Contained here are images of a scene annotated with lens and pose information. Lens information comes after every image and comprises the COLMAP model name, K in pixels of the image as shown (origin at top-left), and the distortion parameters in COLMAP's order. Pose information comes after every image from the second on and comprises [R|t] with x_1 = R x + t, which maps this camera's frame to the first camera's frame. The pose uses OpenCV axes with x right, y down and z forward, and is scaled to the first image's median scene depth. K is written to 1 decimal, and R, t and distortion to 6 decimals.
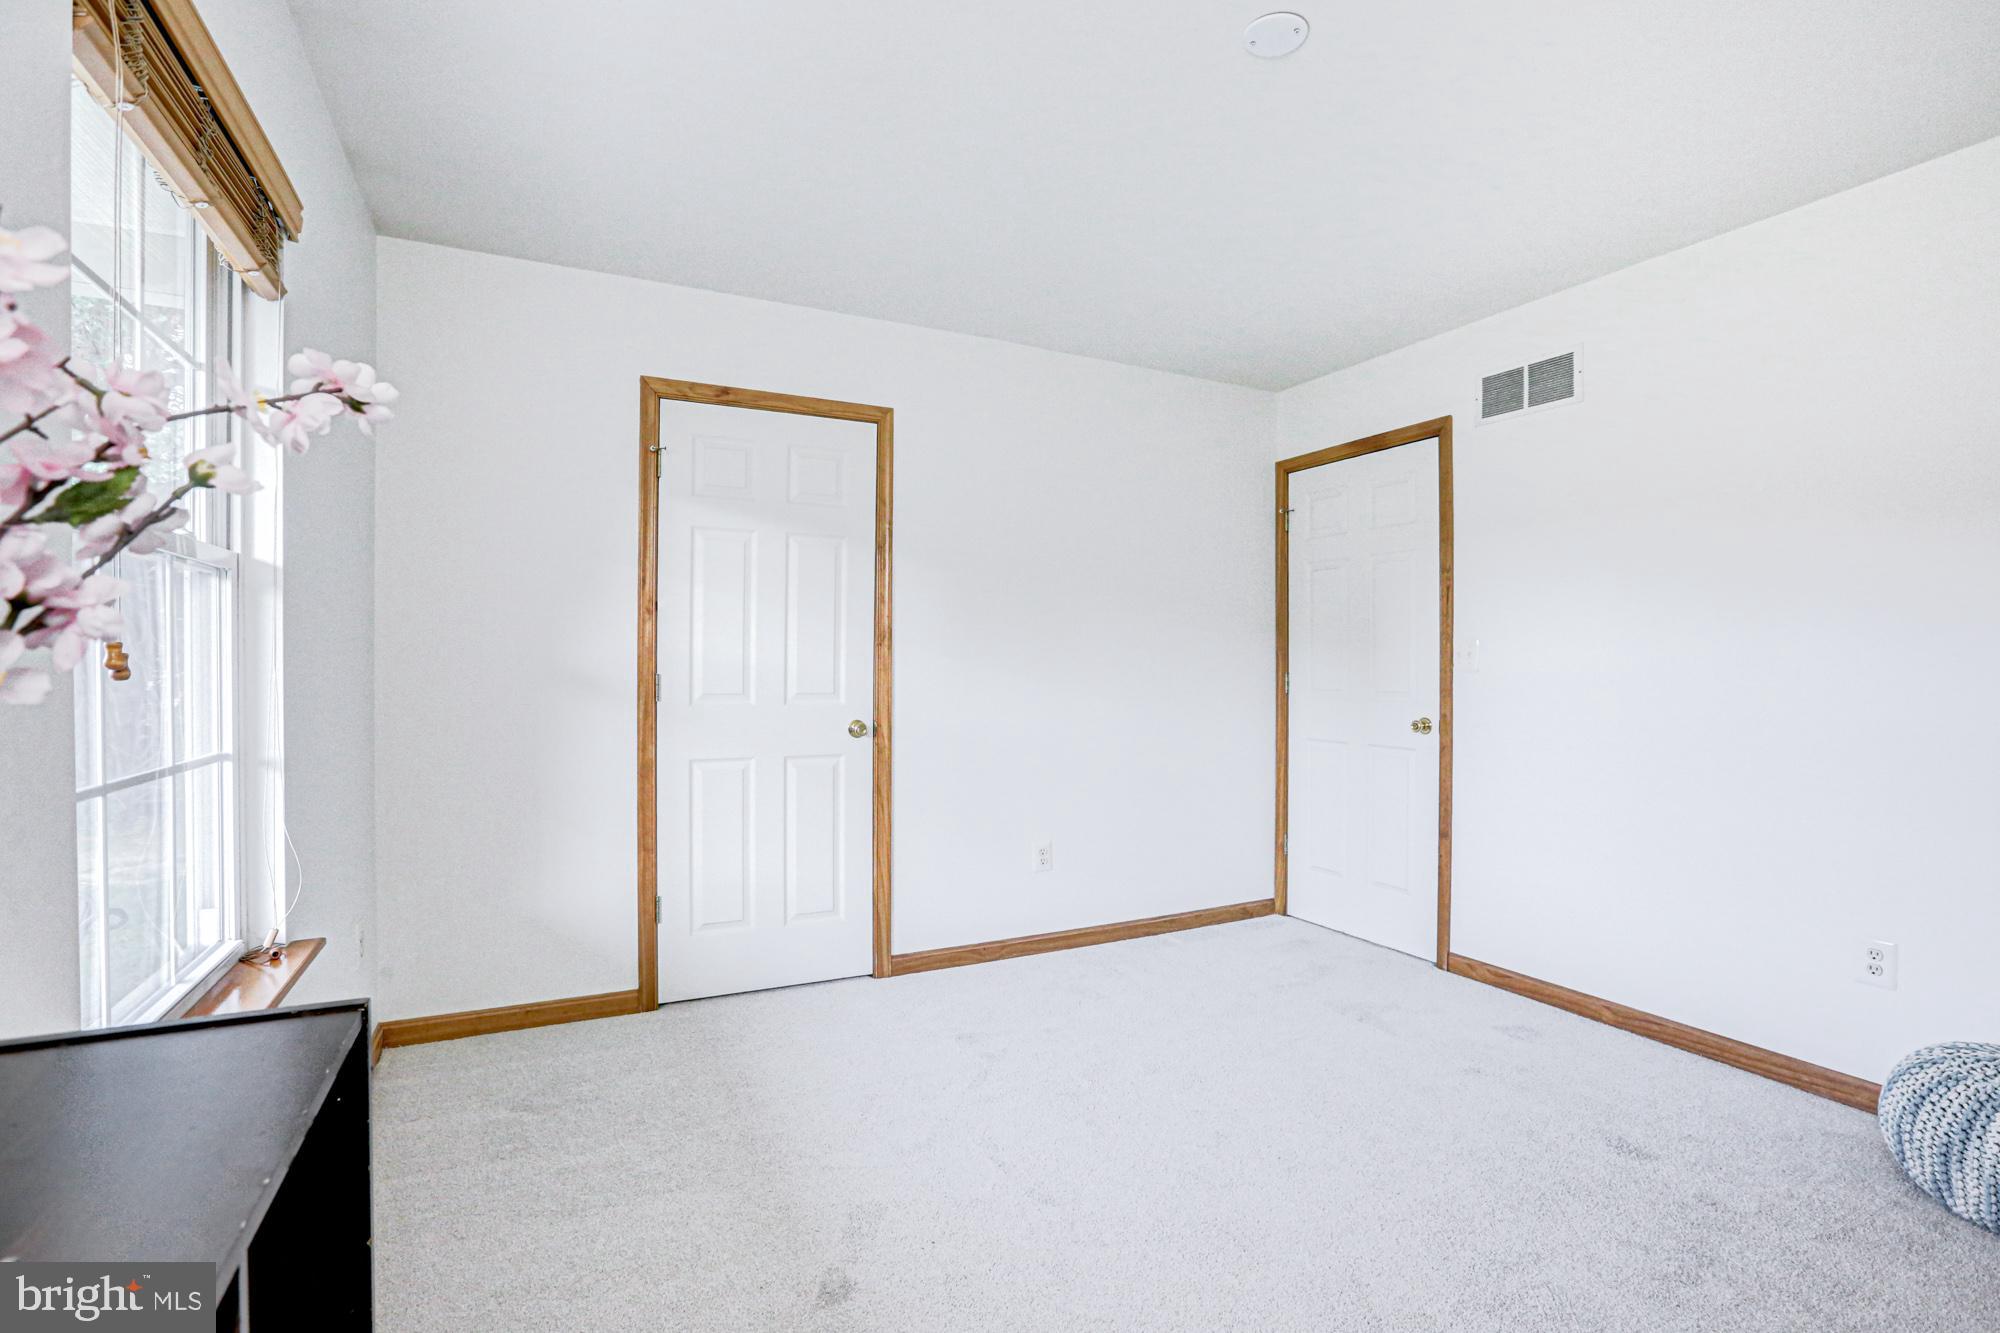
lens RADIAL K [[951.9, 0, 1004.5], [0, 951.9, 675.4], [0, 0, 1]] dist [-0.003655, 0.000297]
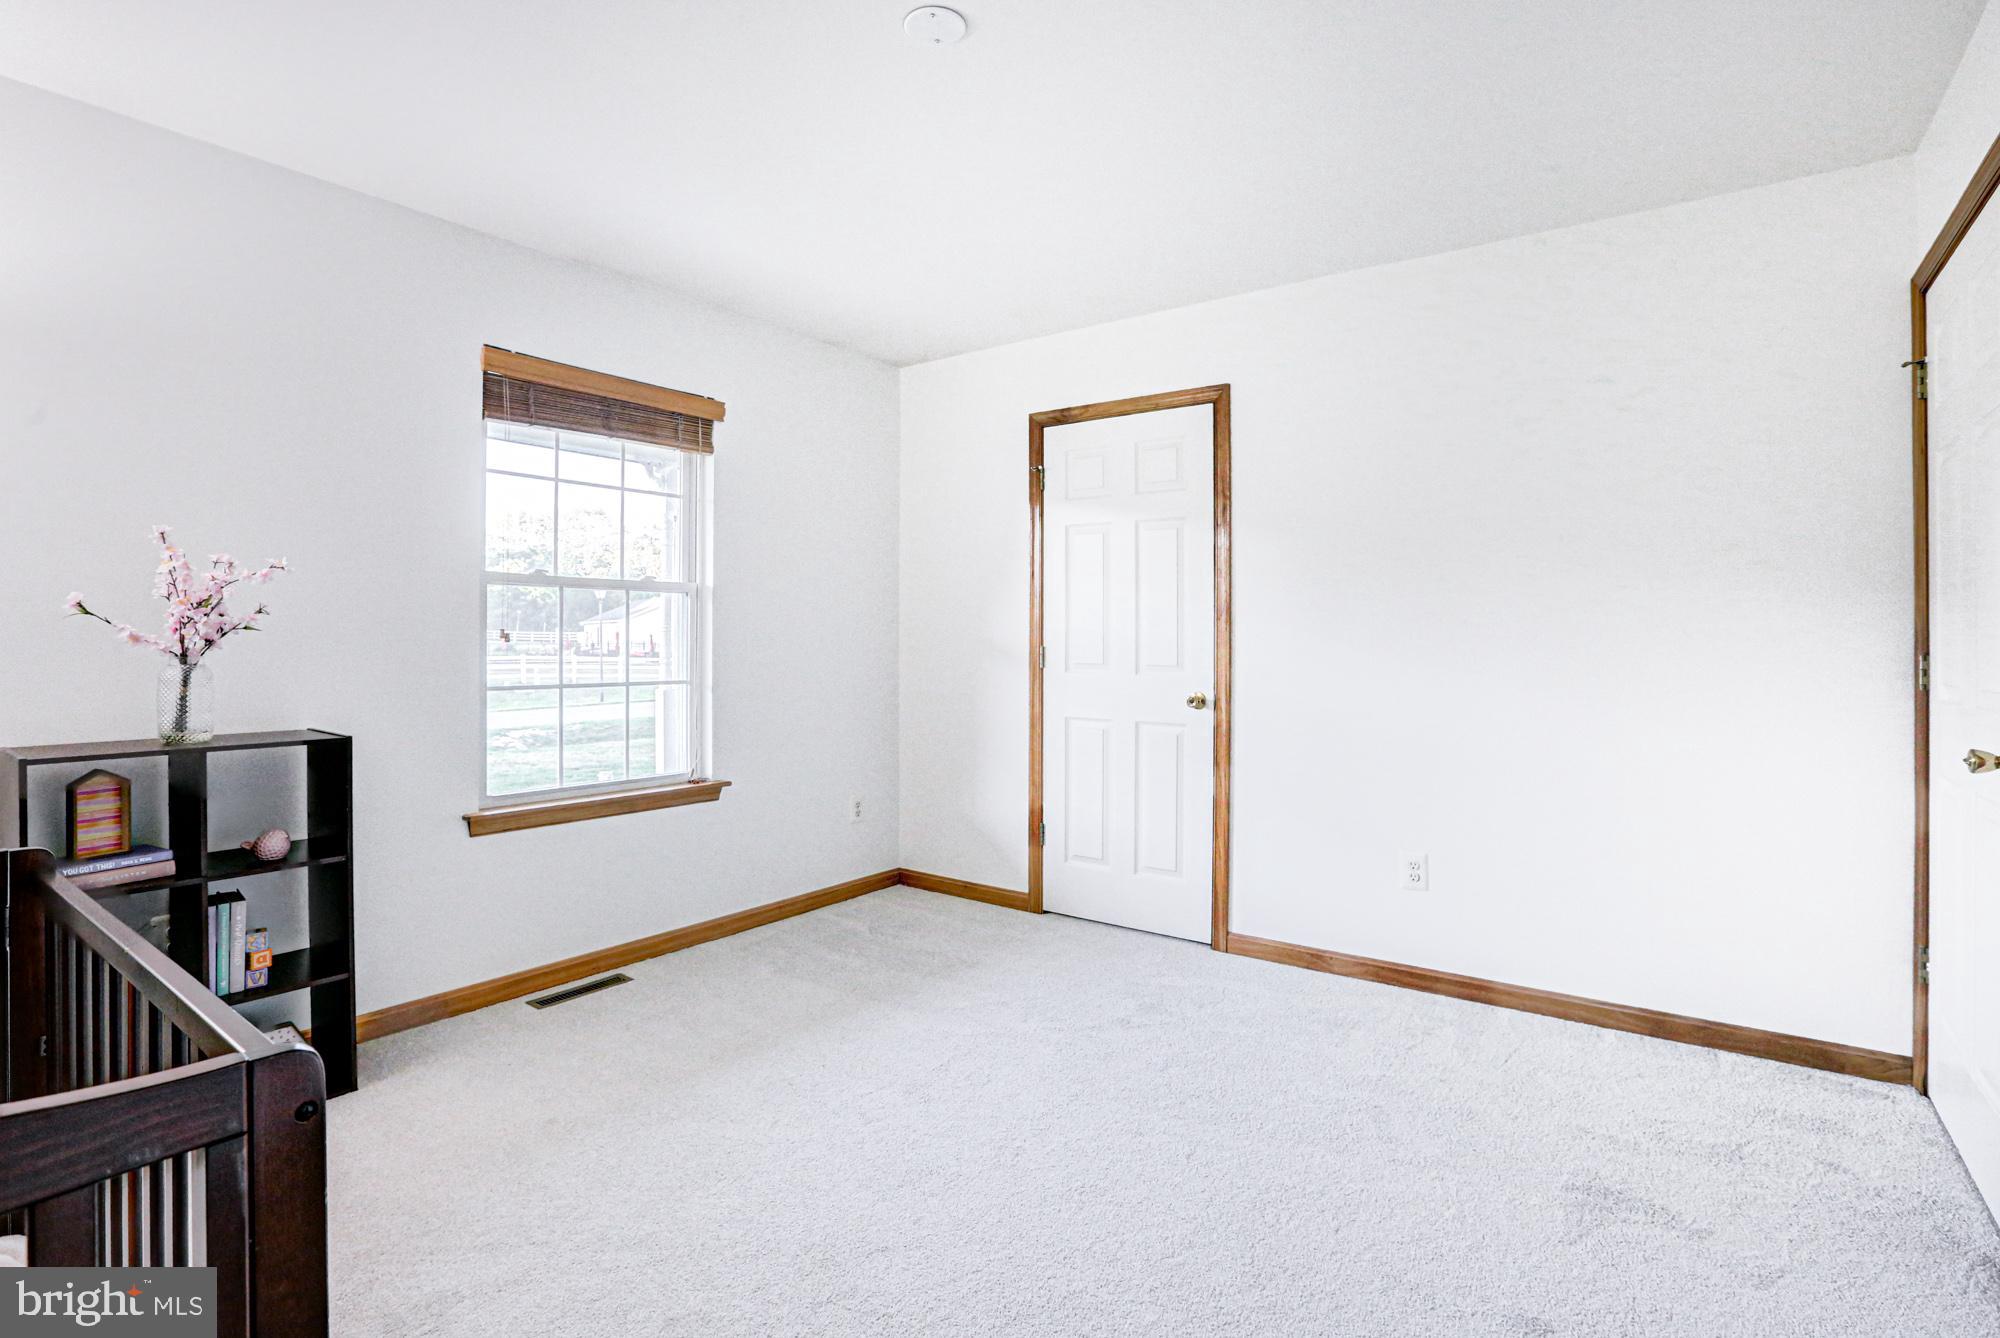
lens RADIAL K [[958.3, 0, 944.8], [0, 958.3, 636.7], [0, 0, 1]] dist [0.000176, 0.000484]
pose [[0.445226, -0.006888, -0.895392, 0.687625], [-0.016859, 0.999729, -0.016074, 0.008172], [0.895260, 0.022252, 0.444989, 0.307091]]
